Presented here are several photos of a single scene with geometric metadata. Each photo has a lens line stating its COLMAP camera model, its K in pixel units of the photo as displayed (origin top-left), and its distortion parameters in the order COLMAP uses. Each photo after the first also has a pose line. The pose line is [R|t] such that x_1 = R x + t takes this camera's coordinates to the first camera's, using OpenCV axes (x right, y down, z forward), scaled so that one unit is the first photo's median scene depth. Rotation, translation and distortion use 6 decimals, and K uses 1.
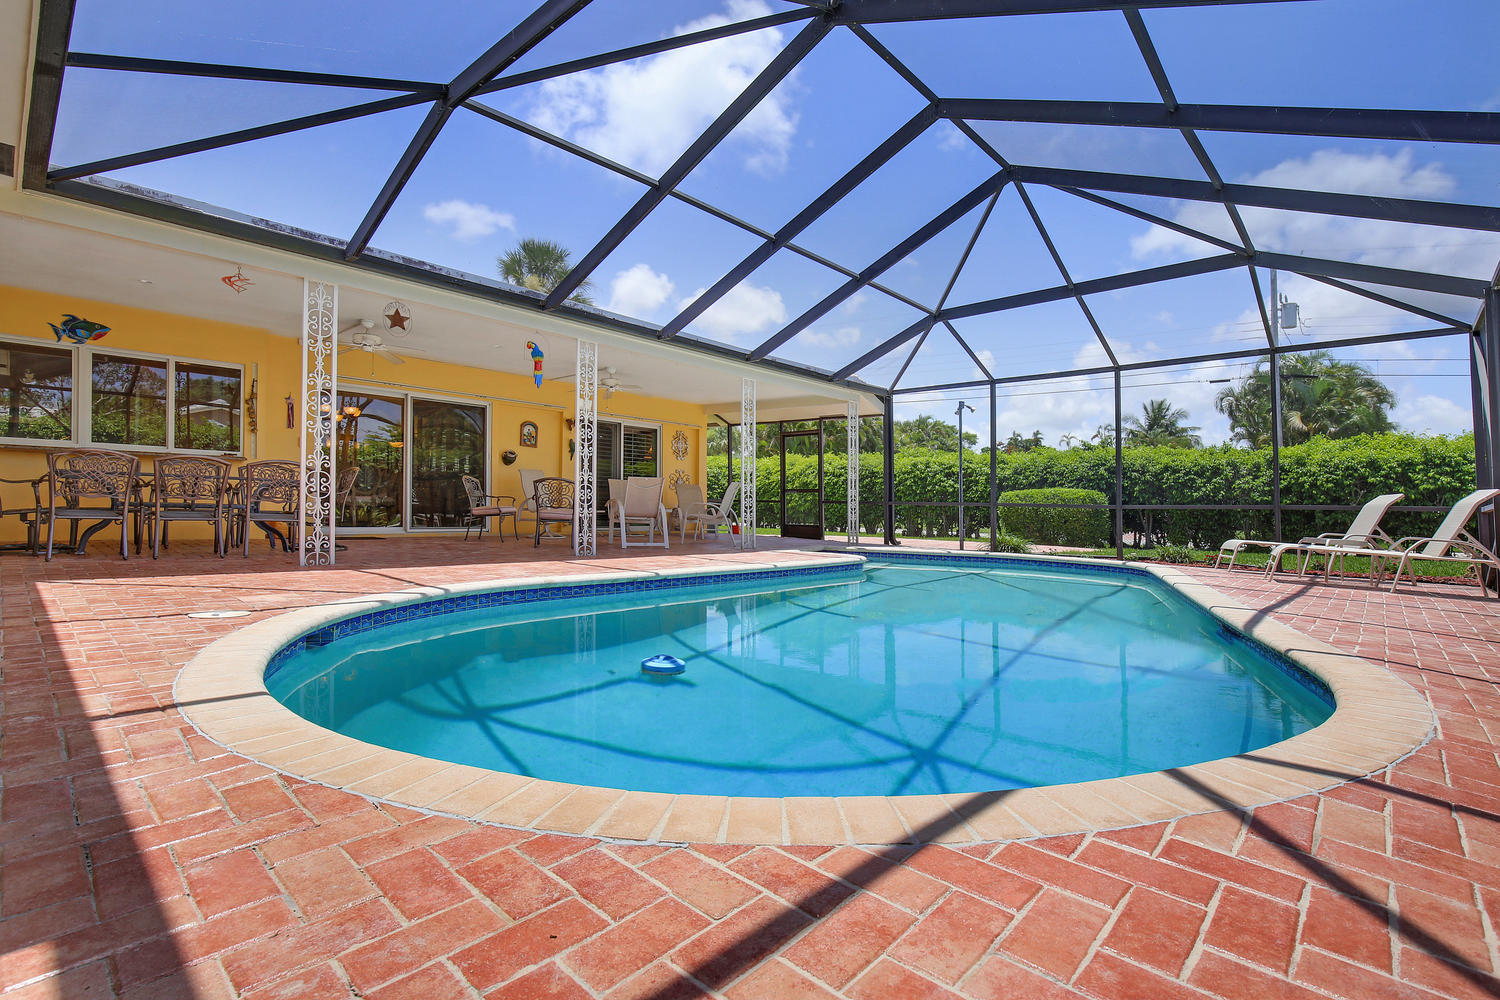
lens RADIAL K [[679.1, 0, 743.6], [0, 679.1, 505.4], [0, 0, 1]] dist [-0.001255, -0.000076]
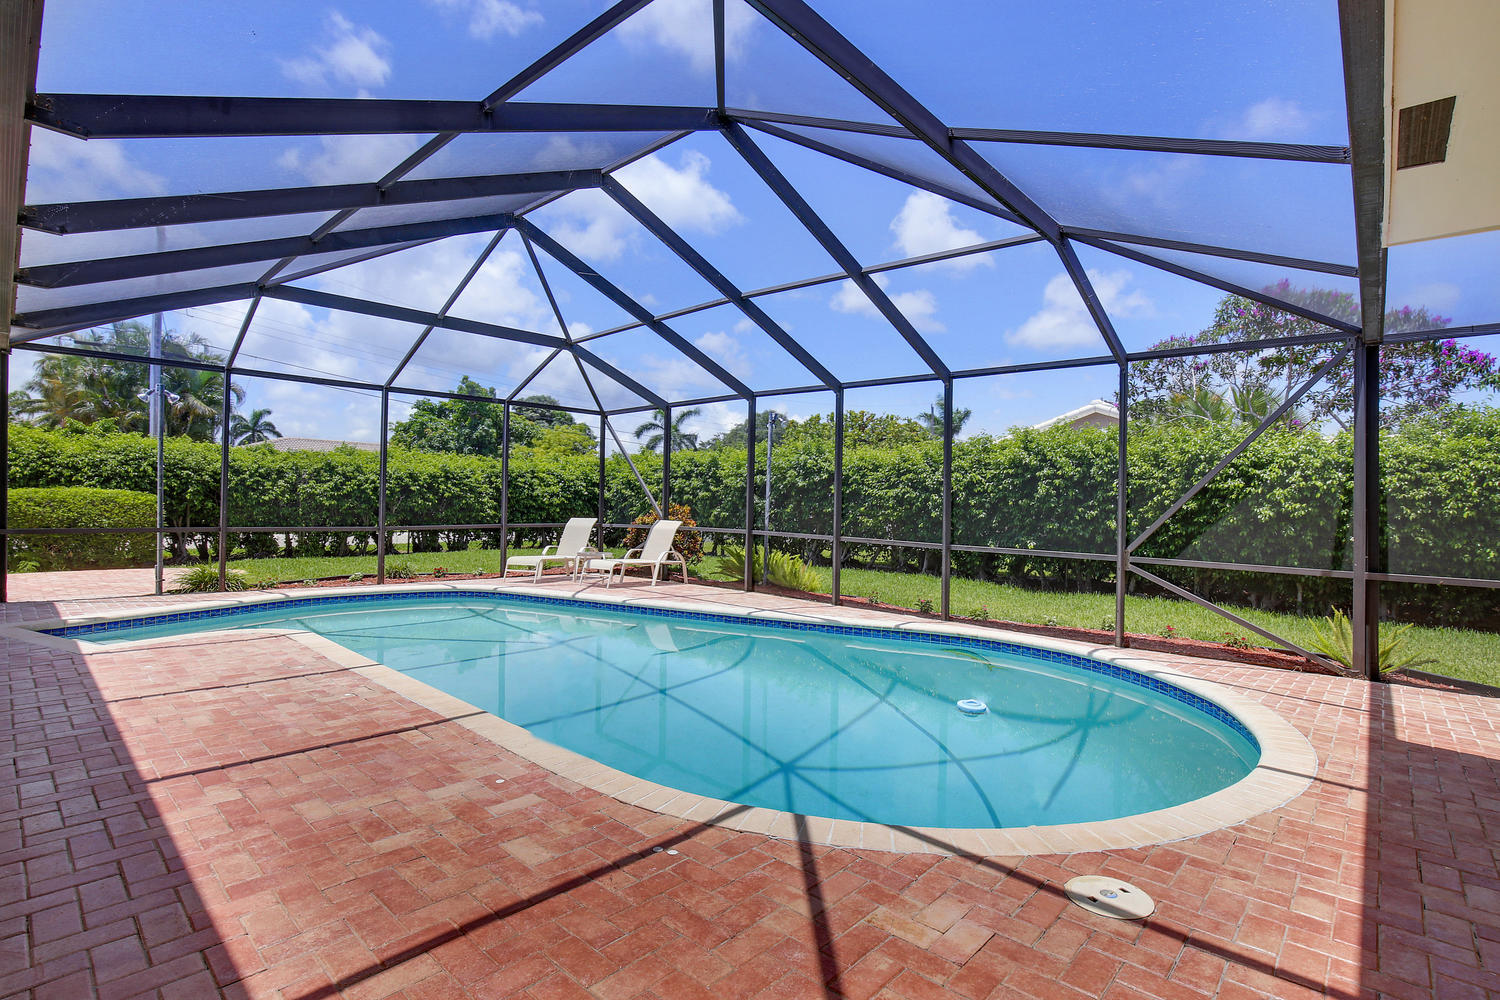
lens RADIAL K [[713.4, 0, 750.1], [0, 713.4, 484.9], [0, 0, 1]] dist [-0.028263, 0.003273]
pose [[0.001766, -0.002547, 0.999995, -0.389053], [-0.016781, 0.999856, 0.002577, -0.056941], [-0.999858, -0.016786, 0.001723, 0.367338]]
